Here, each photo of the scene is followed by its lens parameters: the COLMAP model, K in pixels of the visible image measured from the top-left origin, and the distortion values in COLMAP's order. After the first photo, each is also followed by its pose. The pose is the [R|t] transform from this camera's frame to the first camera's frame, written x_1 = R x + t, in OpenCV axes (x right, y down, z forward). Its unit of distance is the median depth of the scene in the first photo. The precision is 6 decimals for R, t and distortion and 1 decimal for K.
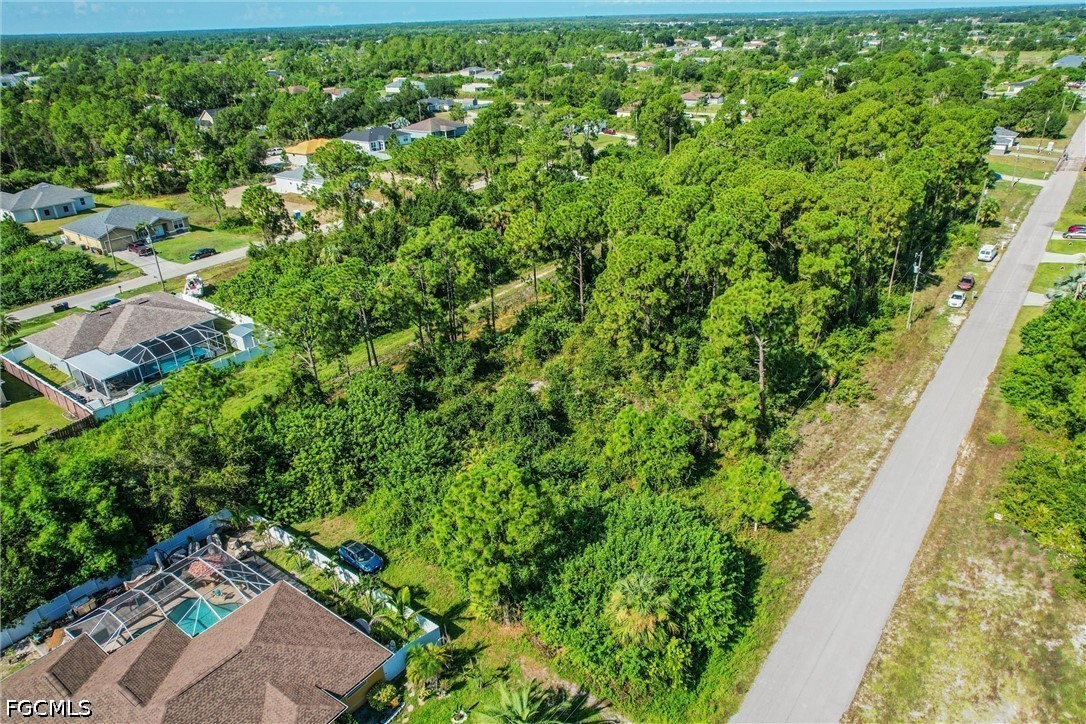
lens RADIAL K [[733.8, 0, 555.3], [0, 733.8, 378.4], [0, 0, 1]] dist [-0.084632, 0.080595]
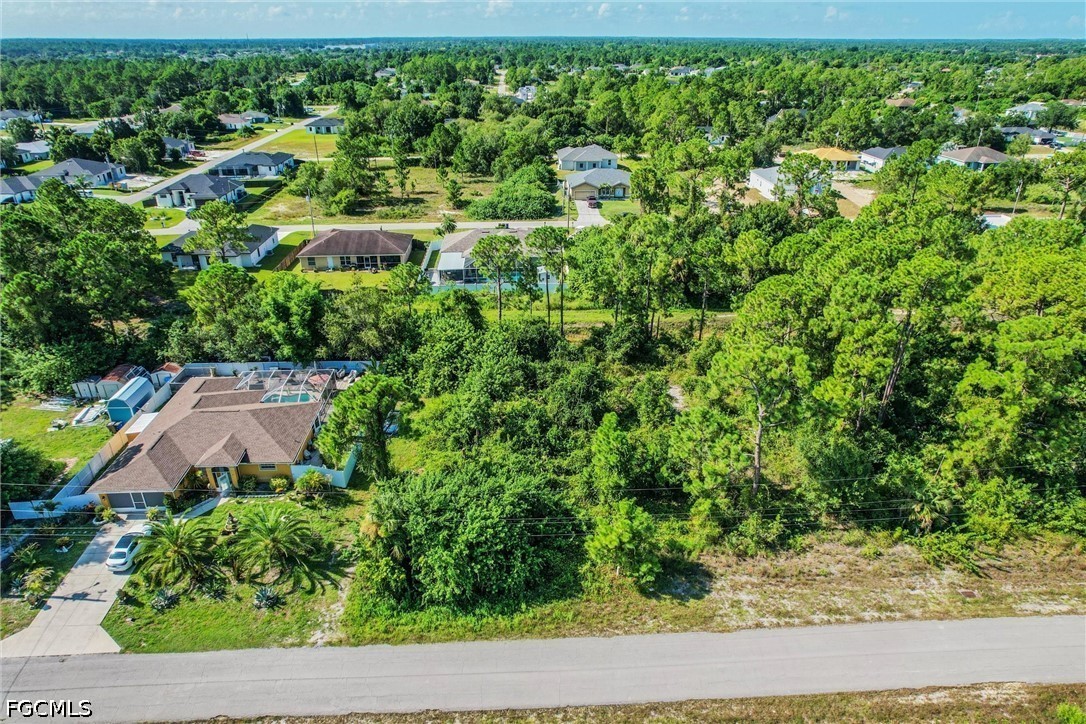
lens RADIAL K [[696.7, 0, 547.4], [0, 696.7, 362.1], [0, 0, 1]] dist [-0.078890, 0.073449]
pose [[0.633458, 0.357701, -0.686135, 0.692314], [-0.363792, 0.920296, 0.143914, -0.137488], [0.682925, 0.158447, 0.713097, 0.220364]]
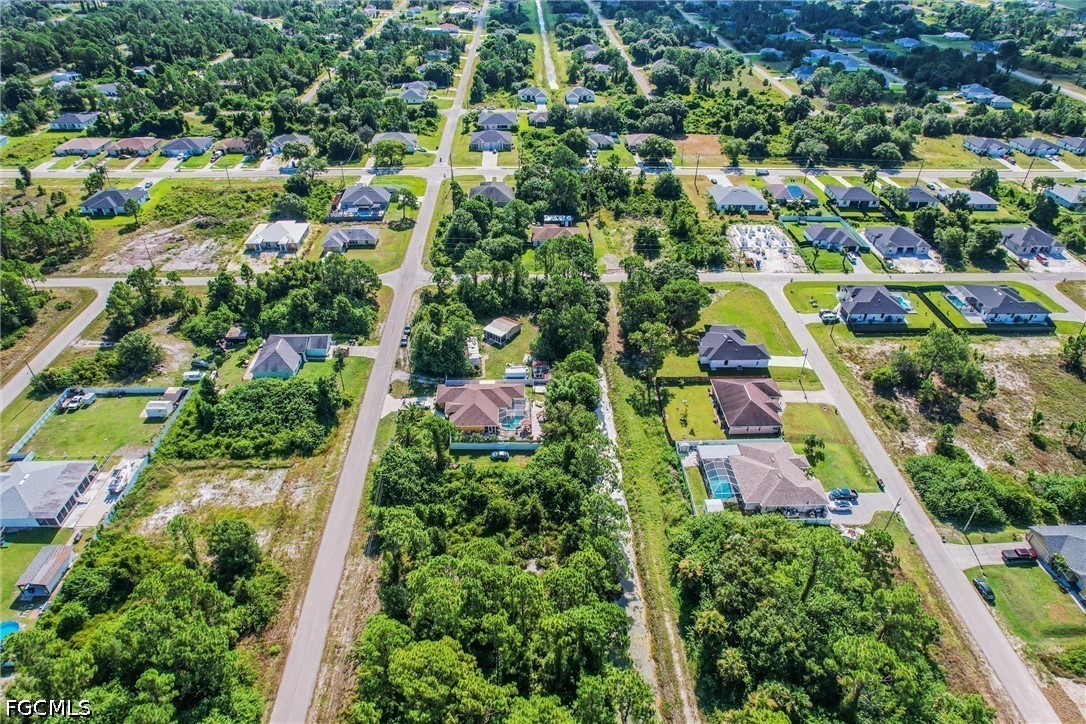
lens RADIAL K [[696.7, 0, 547.4], [0, 696.7, 362.1], [0, 0, 1]] dist [-0.078890, 0.073449]
pose [[-0.783629, 0.368447, -0.500172, 0.744385], [-0.269363, 0.523991, 0.808008, -2.001154], [0.559794, 0.767907, -0.311368, 1.502741]]
